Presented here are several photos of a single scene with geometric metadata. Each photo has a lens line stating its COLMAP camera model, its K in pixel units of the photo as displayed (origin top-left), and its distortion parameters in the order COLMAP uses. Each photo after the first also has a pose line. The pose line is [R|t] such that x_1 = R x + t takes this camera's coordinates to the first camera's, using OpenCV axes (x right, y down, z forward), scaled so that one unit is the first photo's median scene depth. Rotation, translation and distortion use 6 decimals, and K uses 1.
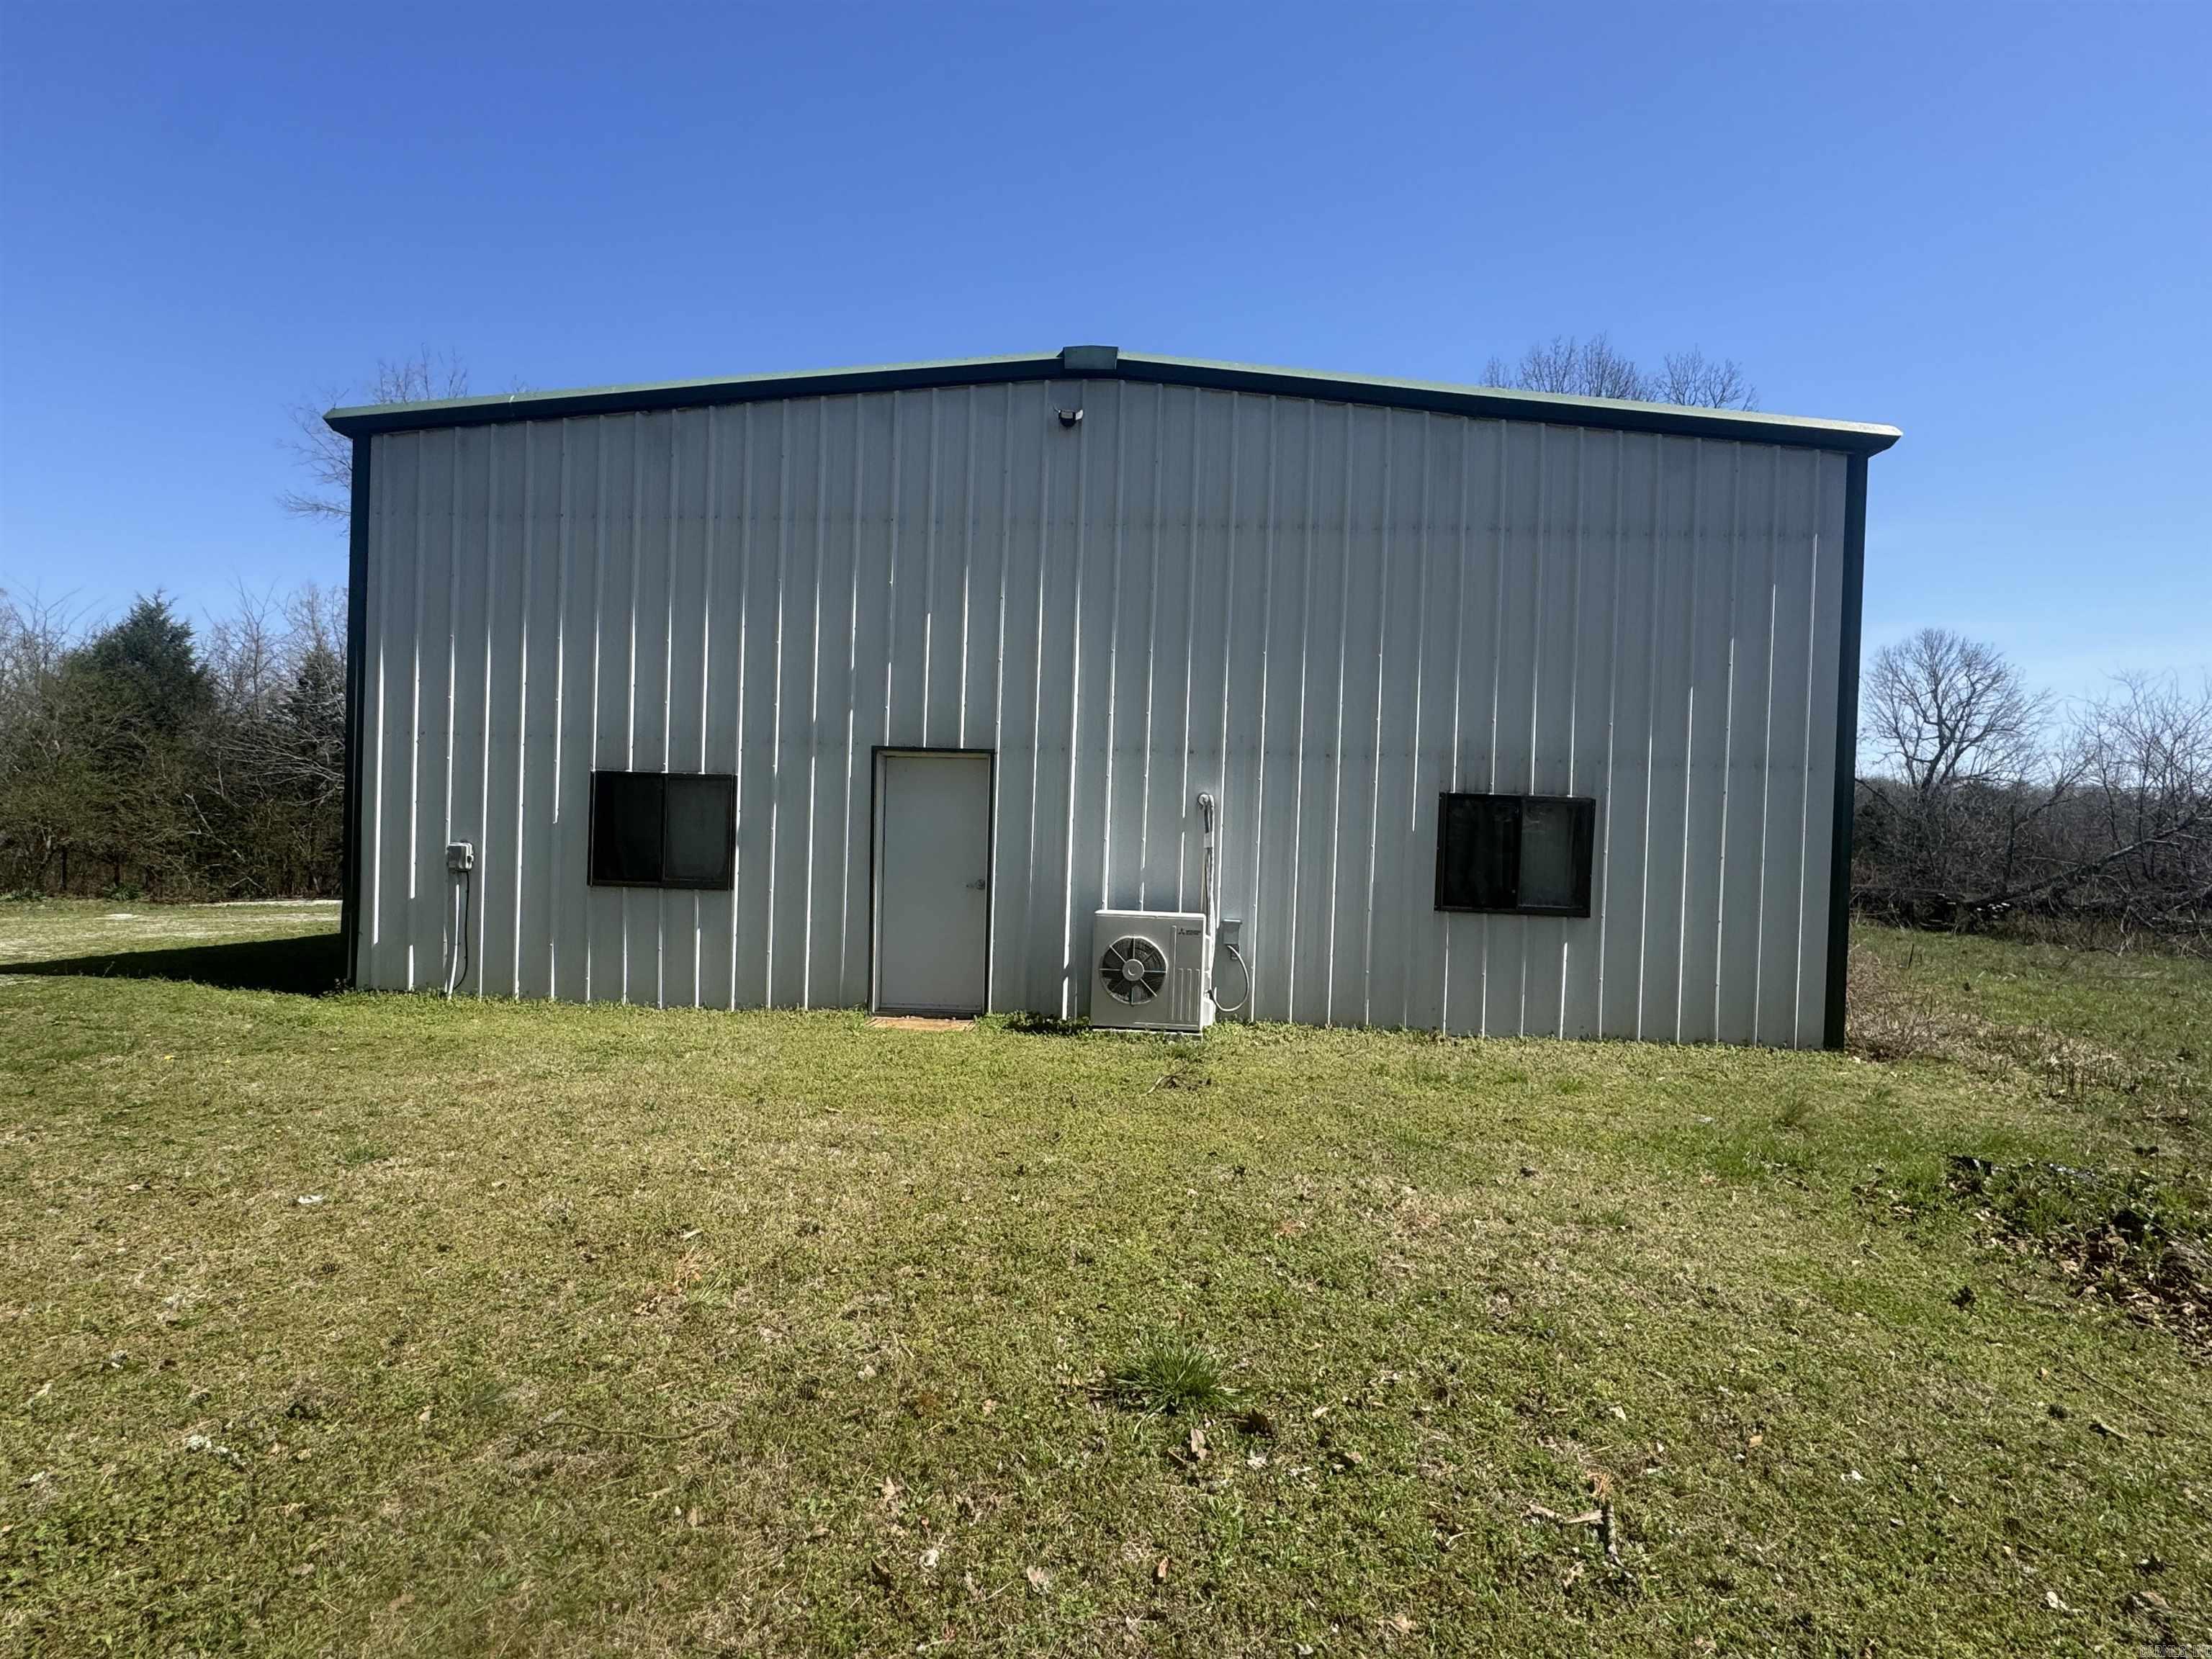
lens RADIAL K [[1078.3, 0, 1106.0], [0, 1078.3, 829.5], [0, 0, 1]] dist [-0.004082, -0.002065]
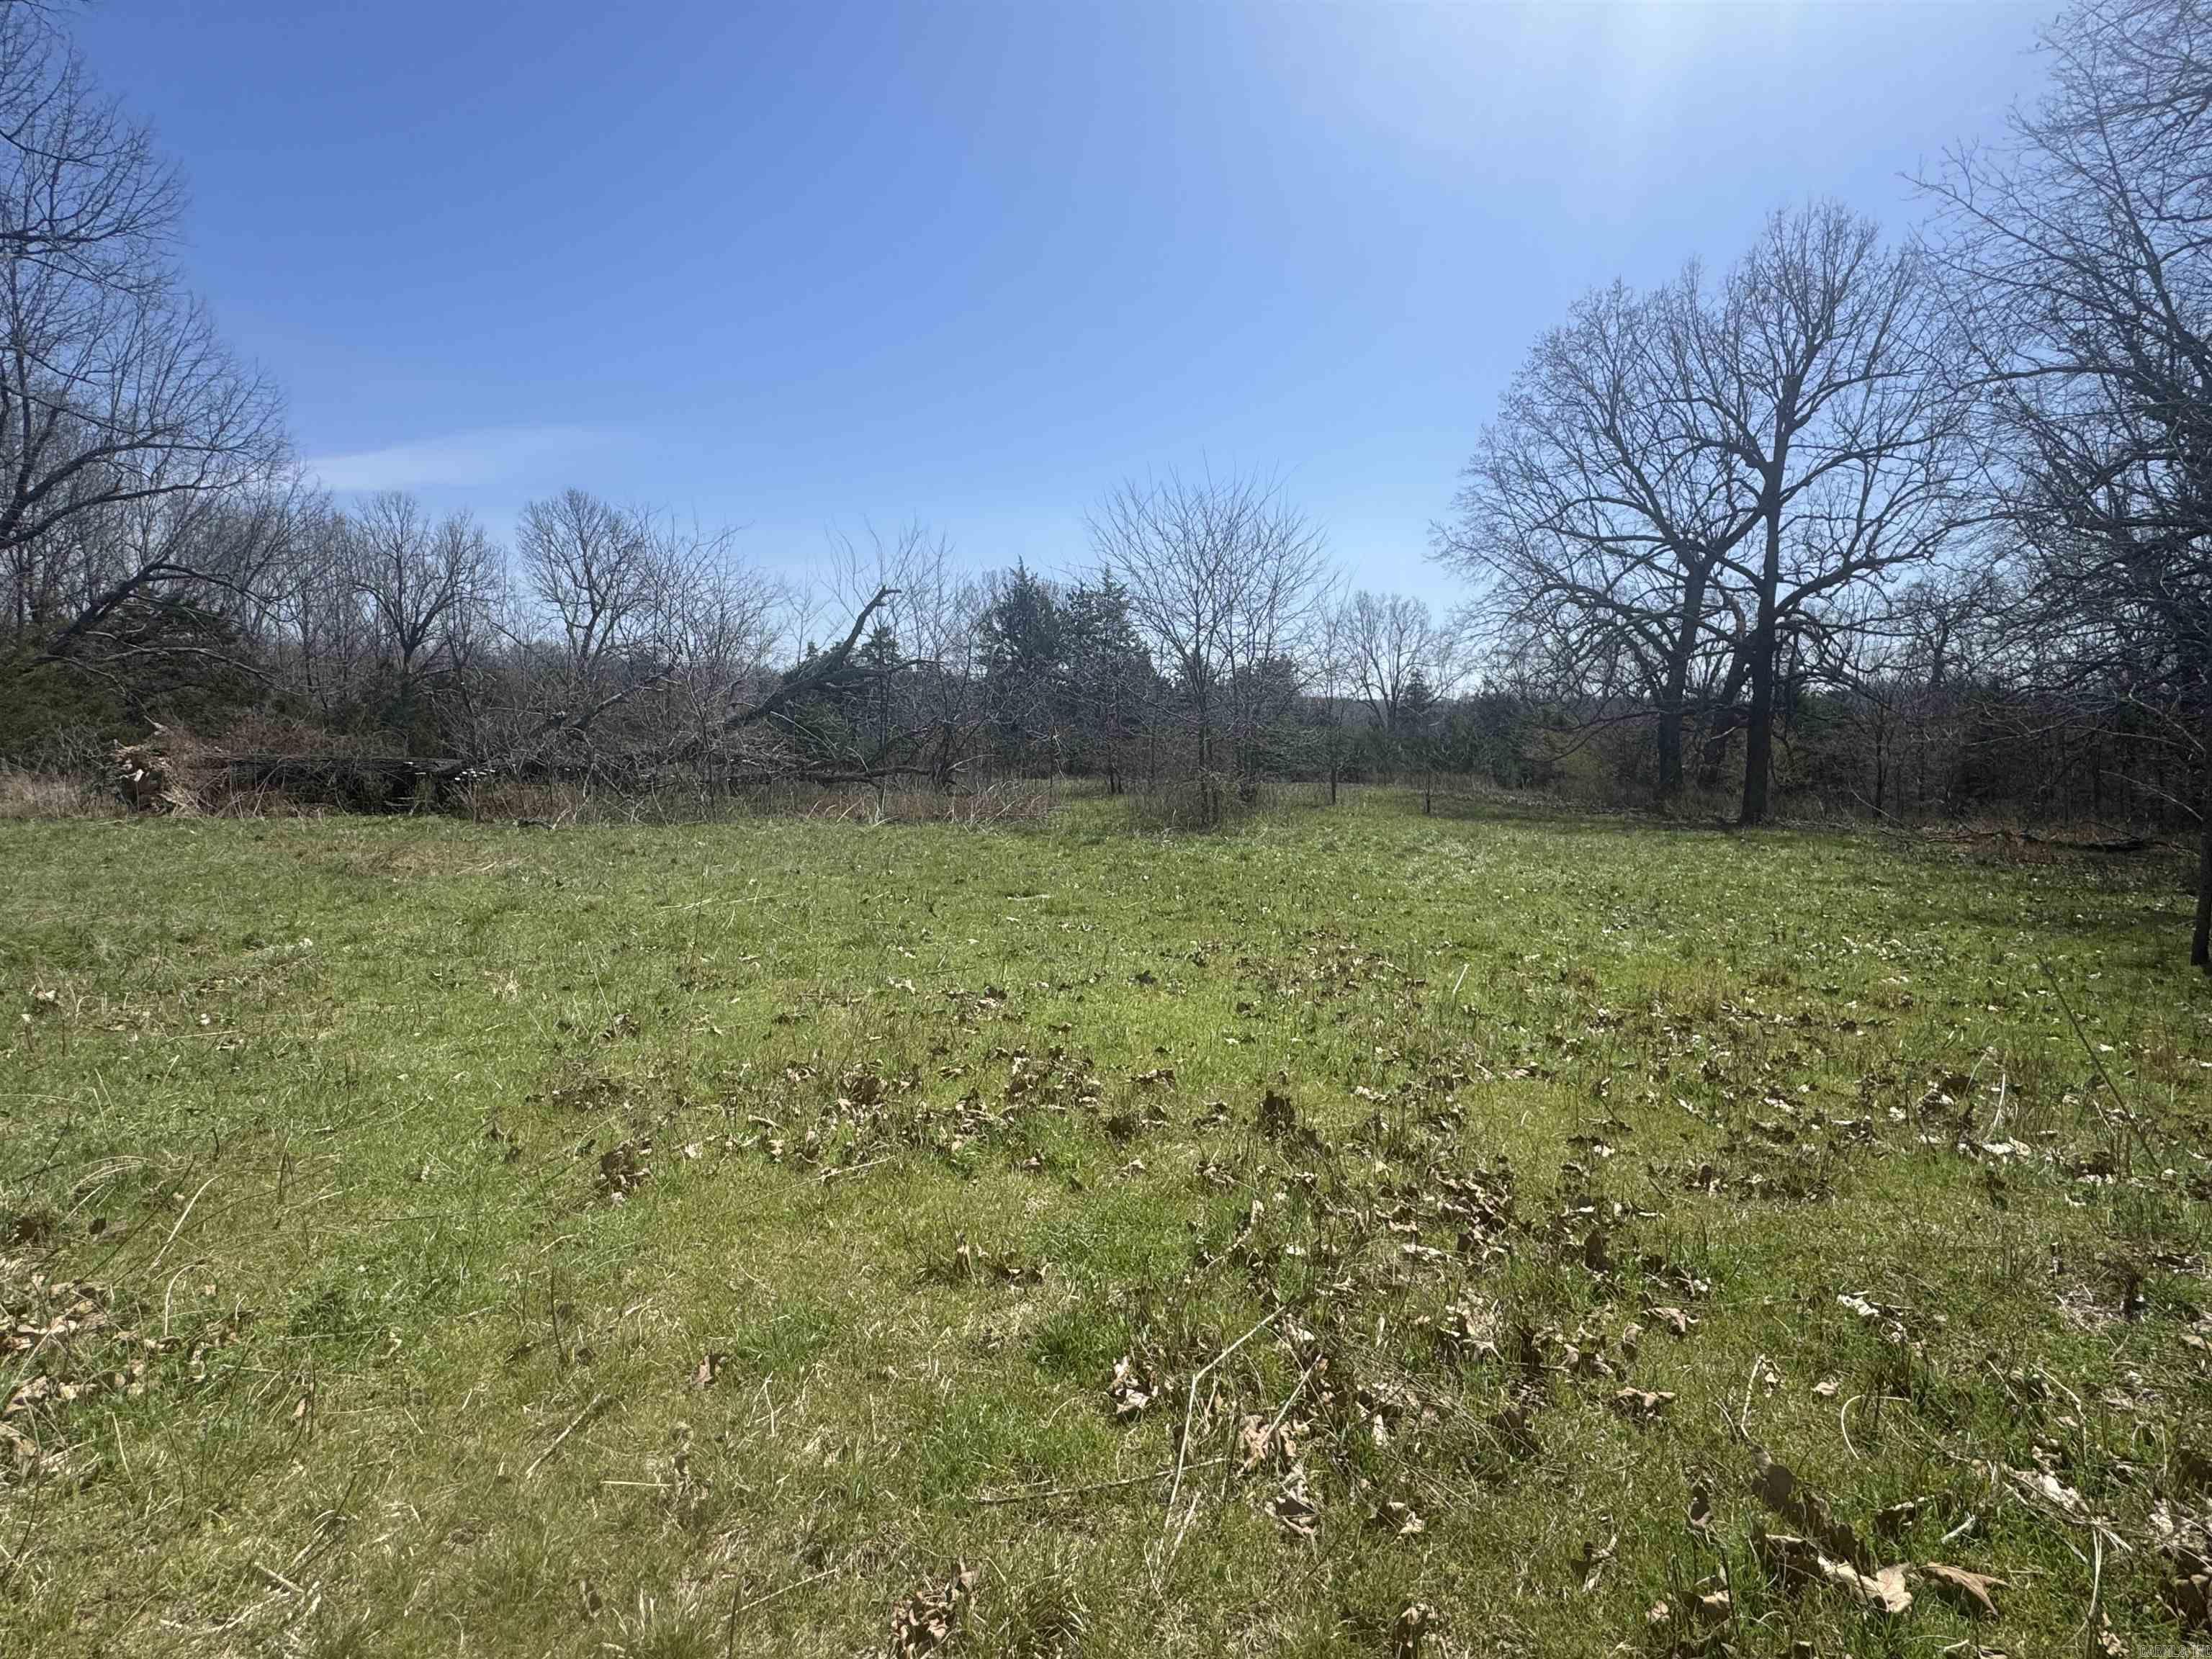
lens RADIAL K [[1078.3, 0, 1106.0], [0, 1078.3, 829.5], [0, 0, 1]] dist [-0.004082, -0.002065]
pose [[0.503224, -0.113368, 0.856687, 0.581156], [0.015076, 0.992358, 0.122466, 0.034472], [-0.864025, -0.048712, 0.501088, 0.325202]]
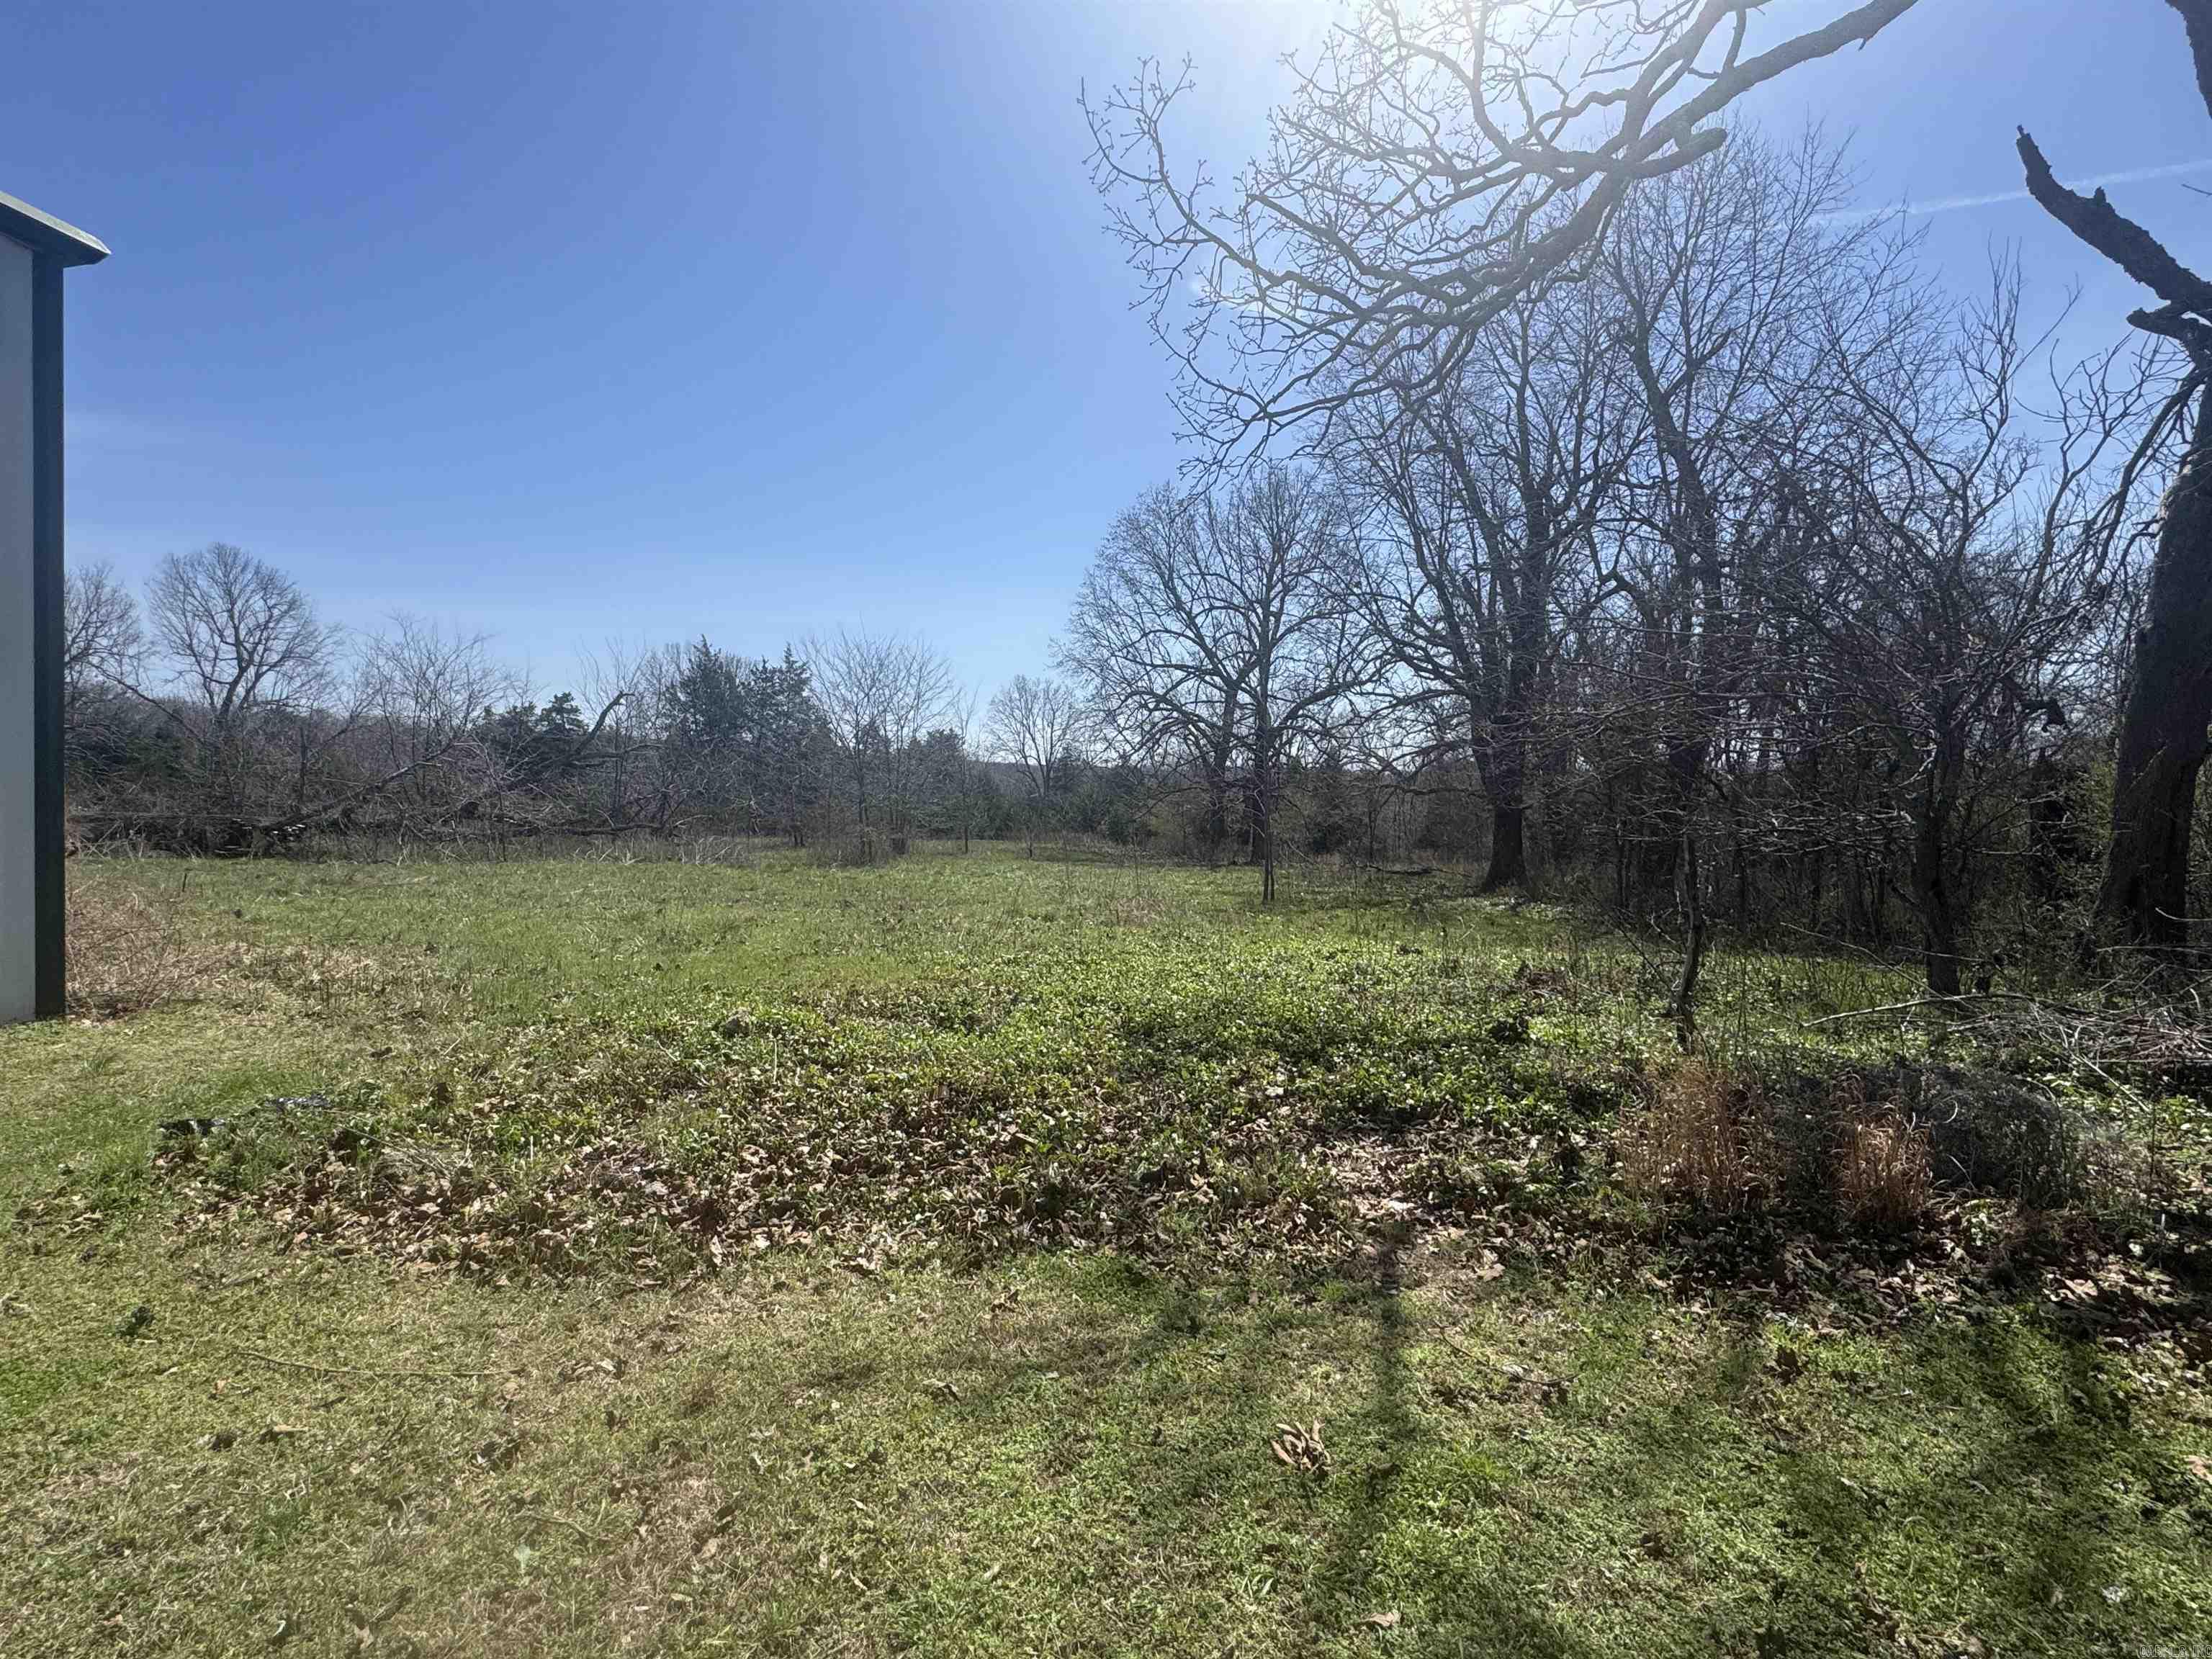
lens RADIAL K [[1078.3, 0, 1106.0], [0, 1078.3, 829.5], [0, 0, 1]] dist [-0.004082, -0.002065]
pose [[0.235926, -0.062640, 0.969750, 0.038339], [-0.004257, 0.997844, 0.065490, 0.004451], [-0.971762, -0.019580, 0.235151, 0.023460]]
